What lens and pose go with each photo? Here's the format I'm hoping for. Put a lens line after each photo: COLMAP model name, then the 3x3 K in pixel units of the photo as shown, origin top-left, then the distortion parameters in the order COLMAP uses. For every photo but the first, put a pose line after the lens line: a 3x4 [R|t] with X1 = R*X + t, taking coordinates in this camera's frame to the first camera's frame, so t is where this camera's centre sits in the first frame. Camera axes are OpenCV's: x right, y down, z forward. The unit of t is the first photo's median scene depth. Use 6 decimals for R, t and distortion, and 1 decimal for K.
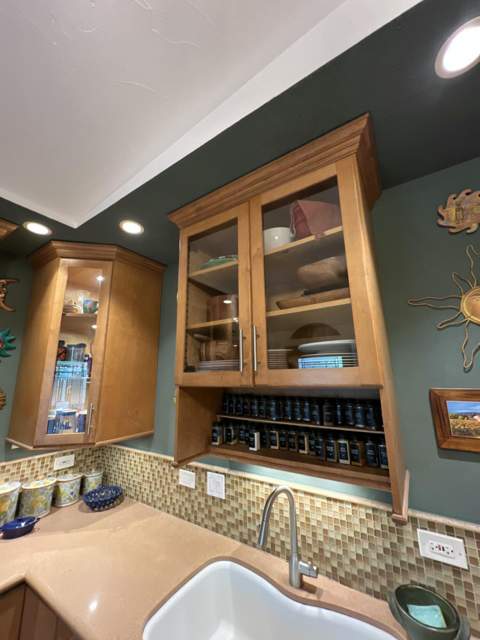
lens RADIAL K [[257.4, 0, 240.8], [0, 257.4, 319.3], [0, 0, 1]] dist [-0.001808, 0.001566]
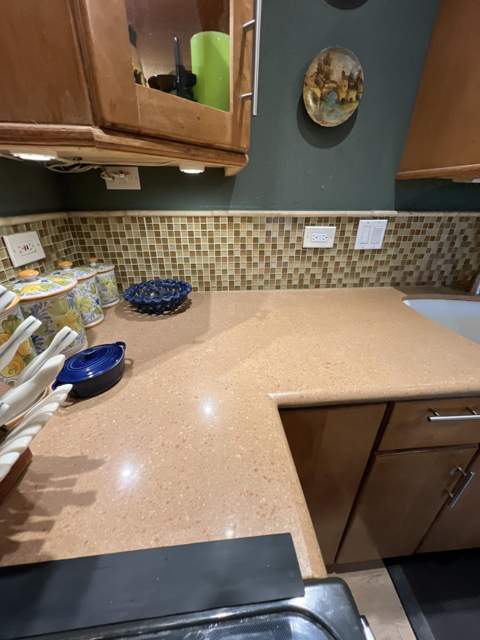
lens RADIAL K [[257.4, 0, 239.7], [0, 257.4, 319.8], [0, 0, 1]] dist [-0.001808, 0.001566]
pose [[0.778502, -0.255600, 0.573239, -0.853539], [-0.154652, 0.807044, 0.569880, 0.460527], [-0.608290, -0.532305, 0.588757, 0.638188]]
